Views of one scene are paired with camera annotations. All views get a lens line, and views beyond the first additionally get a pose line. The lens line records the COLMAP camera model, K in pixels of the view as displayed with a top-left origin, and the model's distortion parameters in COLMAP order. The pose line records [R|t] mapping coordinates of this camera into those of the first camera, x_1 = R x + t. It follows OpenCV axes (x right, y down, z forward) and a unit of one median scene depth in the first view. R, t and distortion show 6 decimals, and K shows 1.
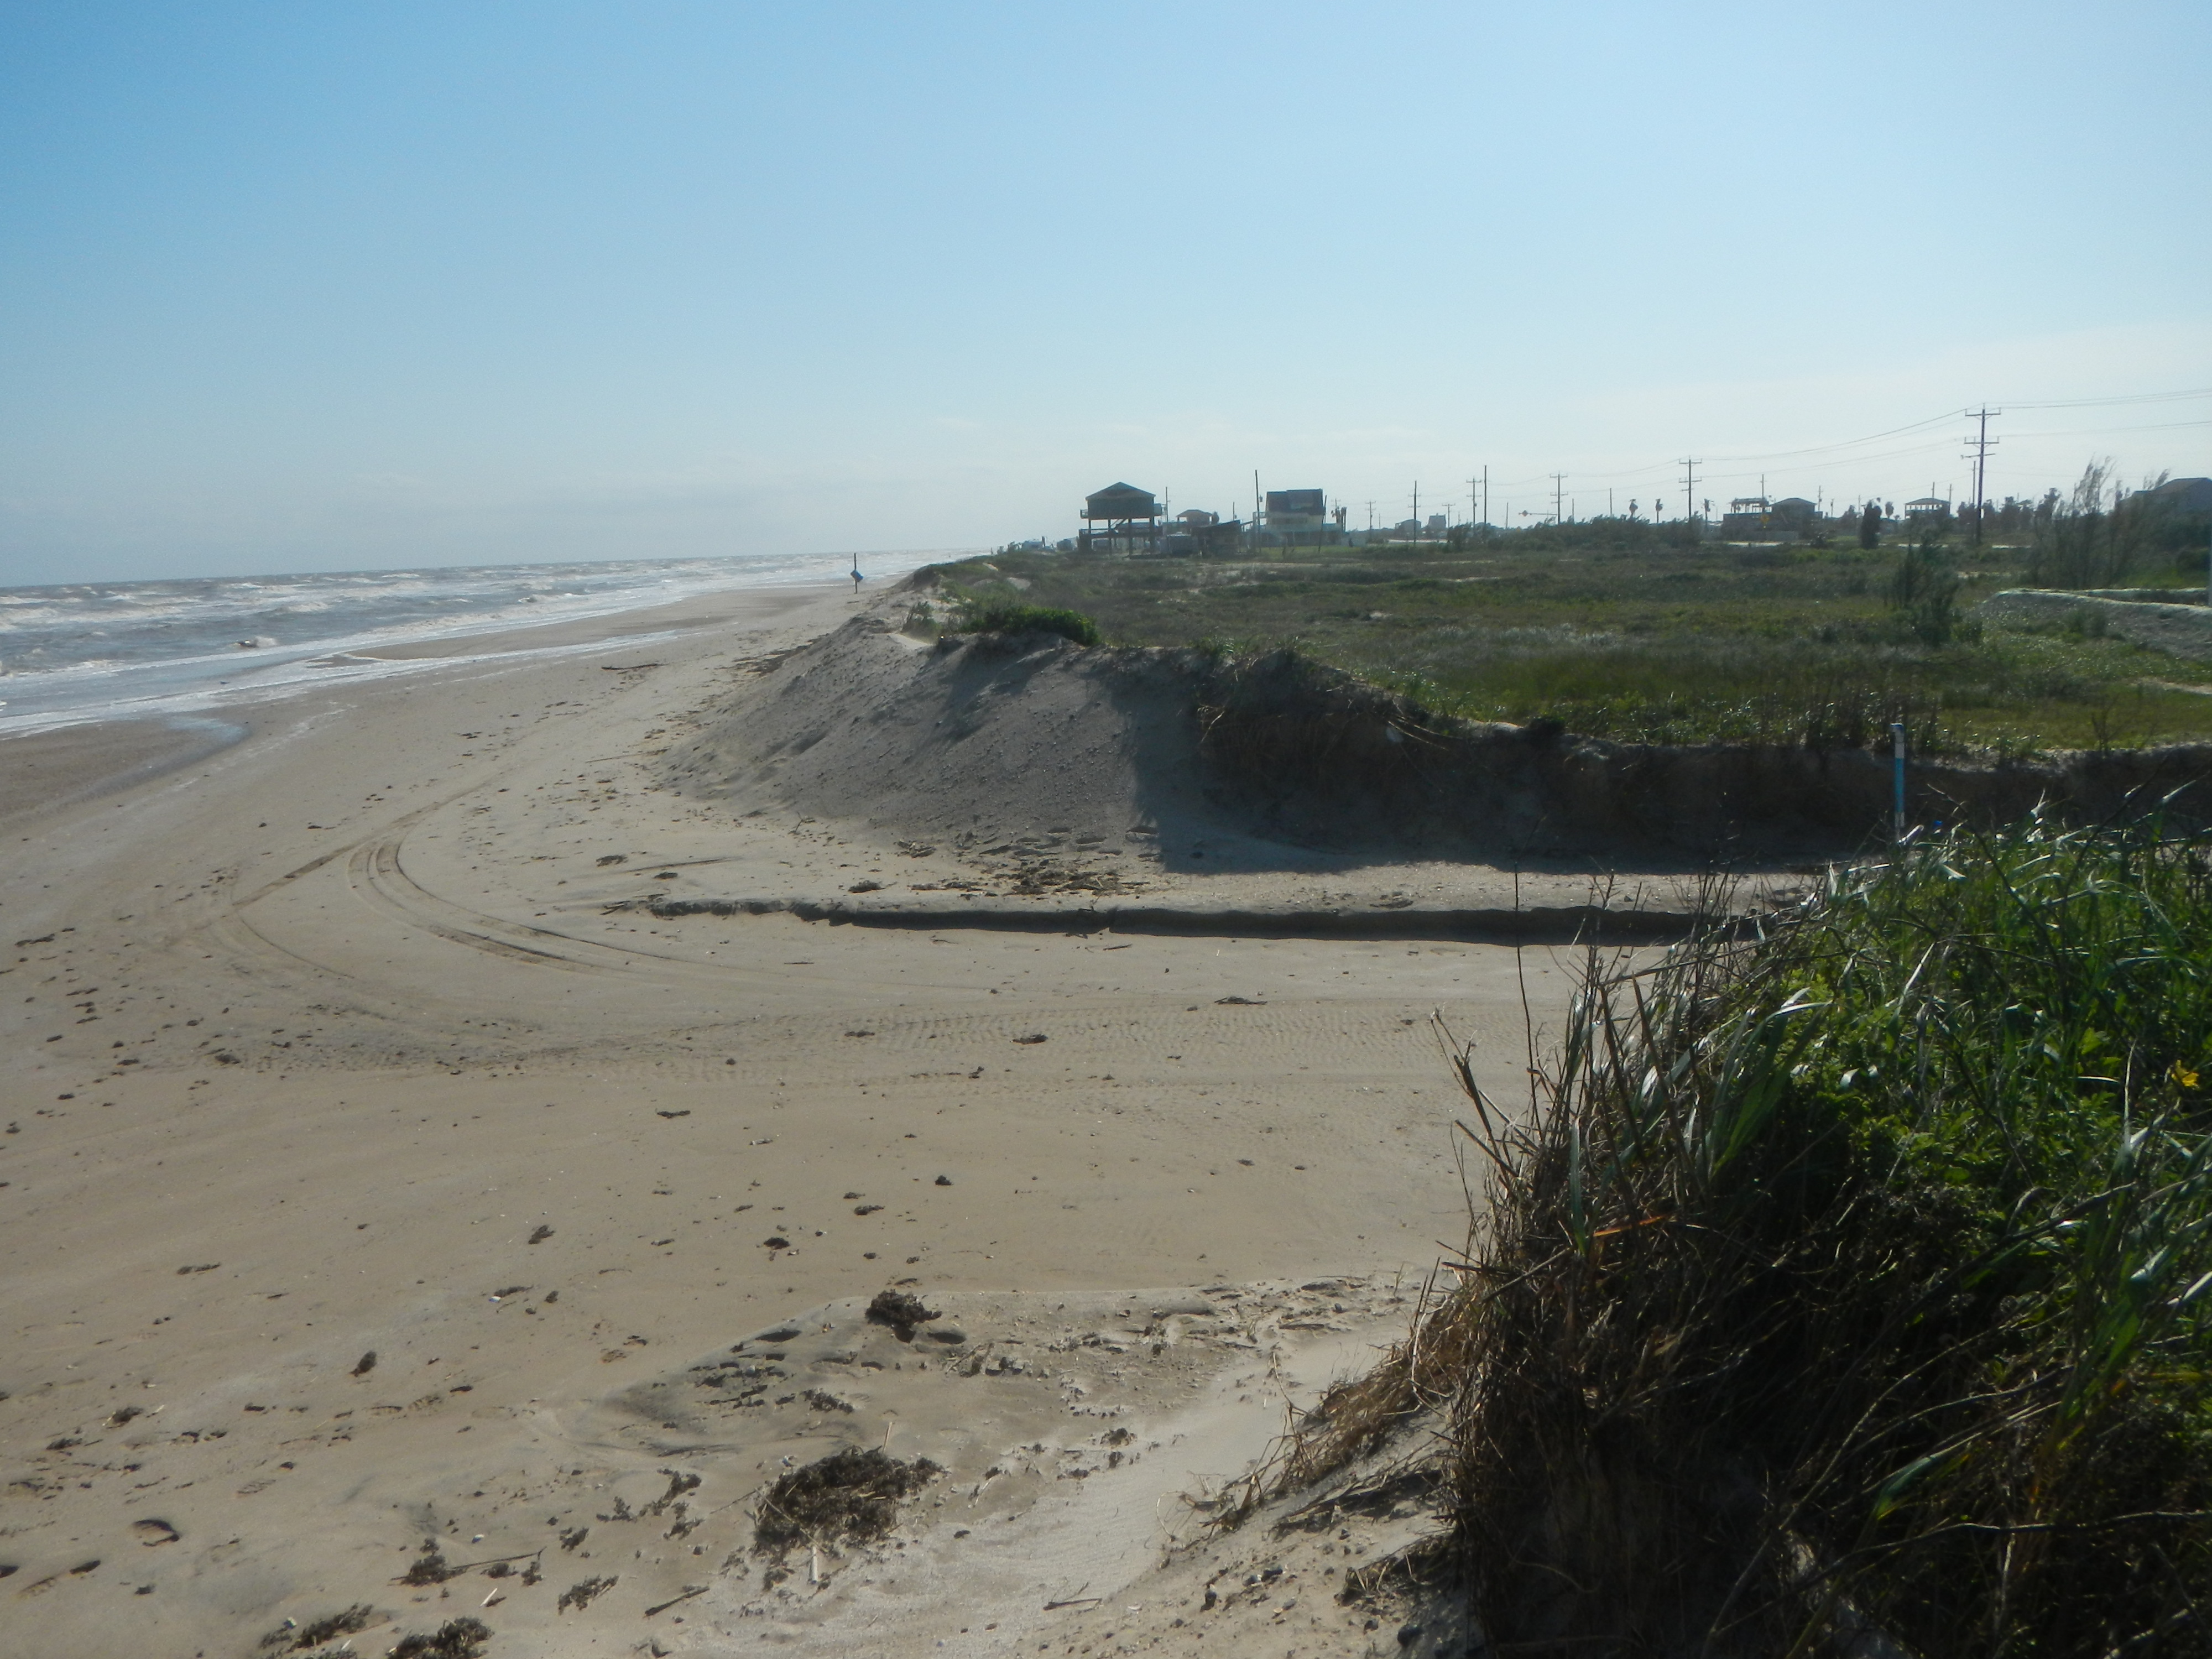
lens RADIAL K [[1767.6, 0, 1109.1], [0, 1767.6, 823.6], [0, 0, 1]] dist [-0.001369, -0.020184]
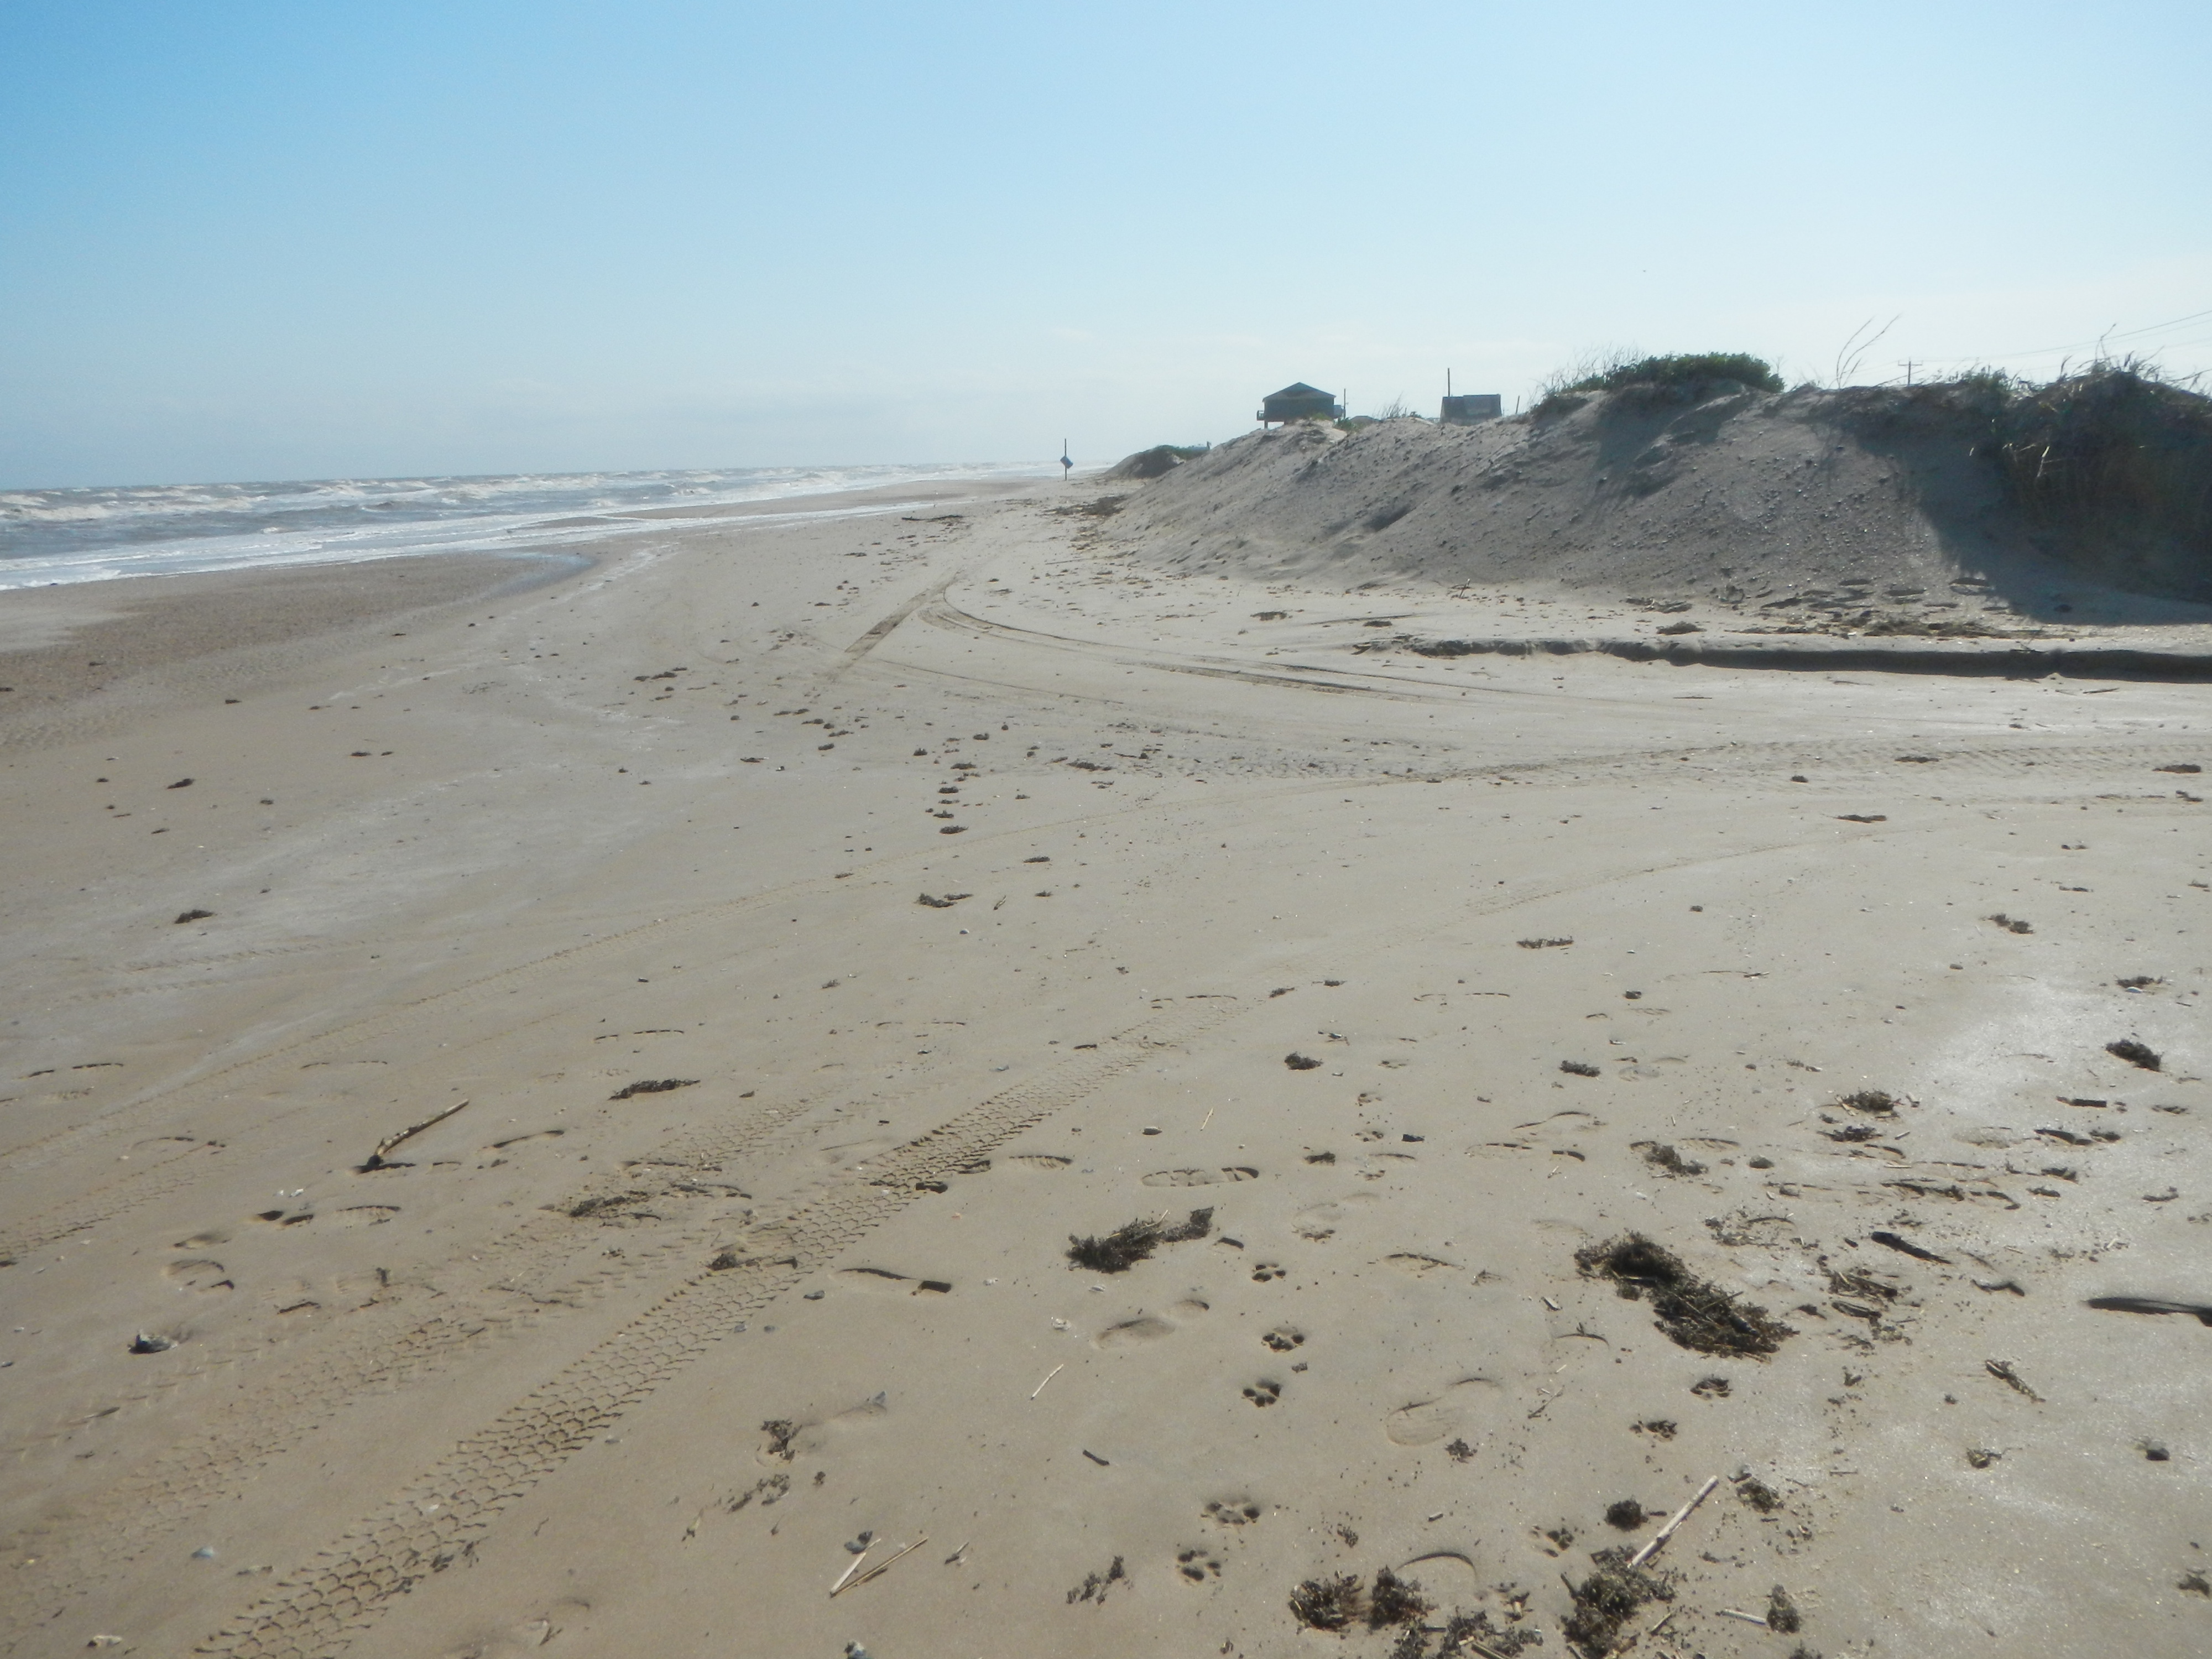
lens RADIAL K [[1767.6, 0, 1101.8], [0, 1767.6, 835.5], [0, 0, 1]] dist [-0.001369, -0.020184]
pose [[0.995416, 0.034429, -0.089226, -0.265393], [-0.029156, 0.997787, 0.059751, 0.073054], [0.091086, -0.056876, 0.994218, 0.129274]]
